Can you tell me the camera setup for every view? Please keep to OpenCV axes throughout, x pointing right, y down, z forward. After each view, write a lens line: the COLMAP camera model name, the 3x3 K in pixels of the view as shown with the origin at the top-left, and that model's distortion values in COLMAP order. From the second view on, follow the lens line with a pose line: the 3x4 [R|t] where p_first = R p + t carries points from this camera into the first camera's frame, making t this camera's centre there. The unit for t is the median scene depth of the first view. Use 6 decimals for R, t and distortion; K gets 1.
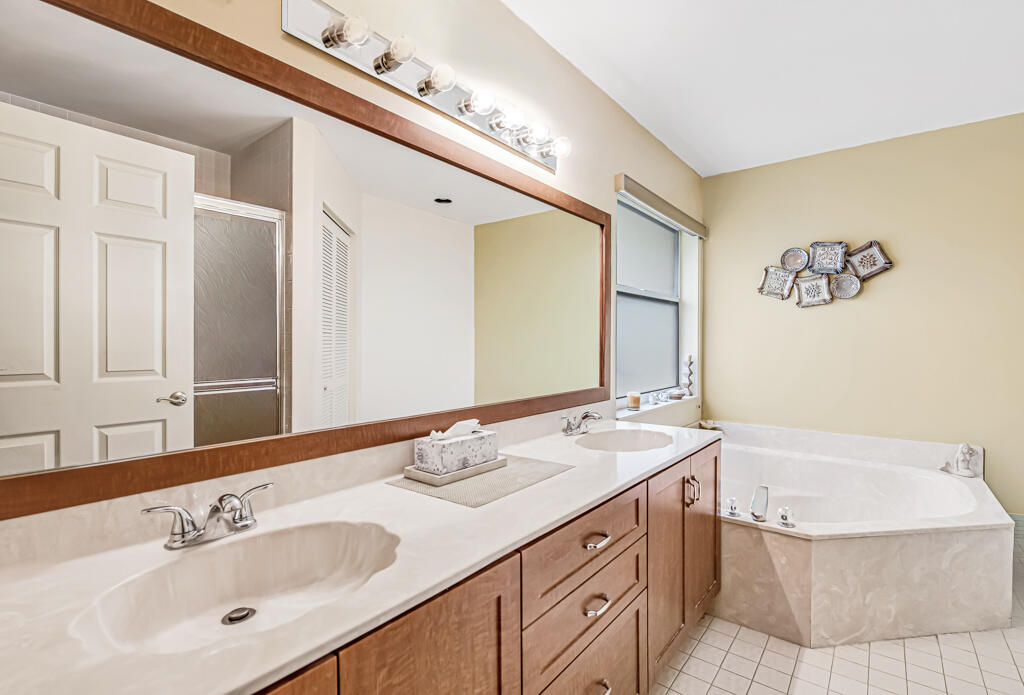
lens RADIAL K [[475.3, 0, 514.5], [0, 475.3, 343.5], [0, 0, 1]] dist [-0.002611, -0.000197]
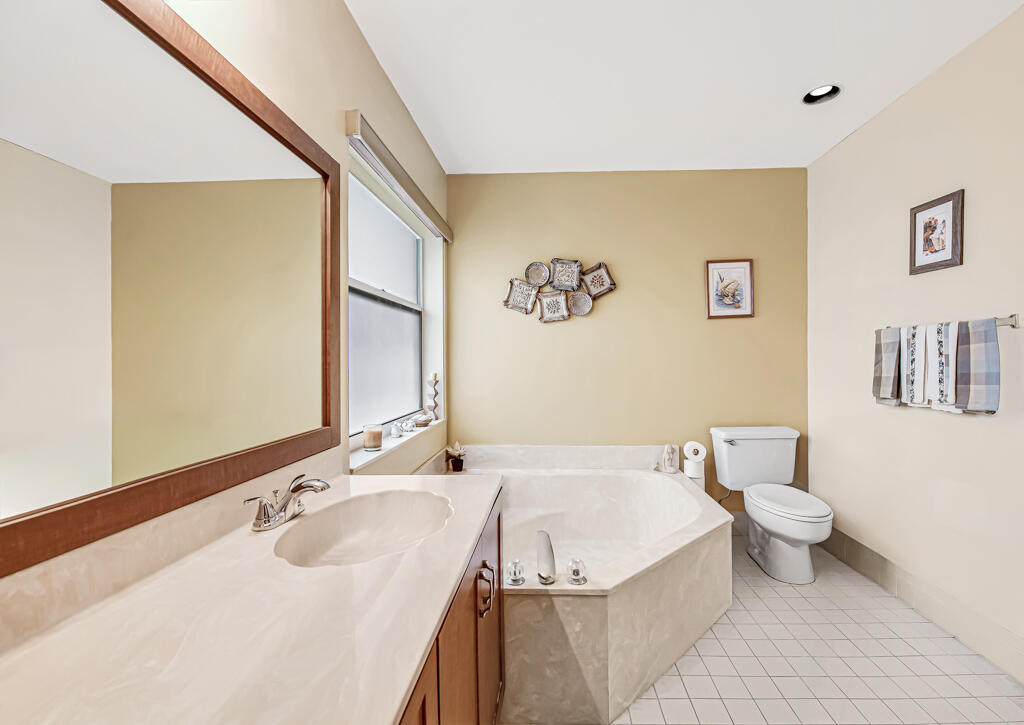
lens RADIAL K [[391.6, 0, 515.5], [0, 391.6, 362.9], [0, 0, 1]] dist [-0.017664, 0.000021]
pose [[0.799818, -0.008438, 0.600184, 0.072368], [0.006985, 0.999964, 0.004750, 0.004354], [-0.600203, 0.000393, 0.799848, 0.423622]]
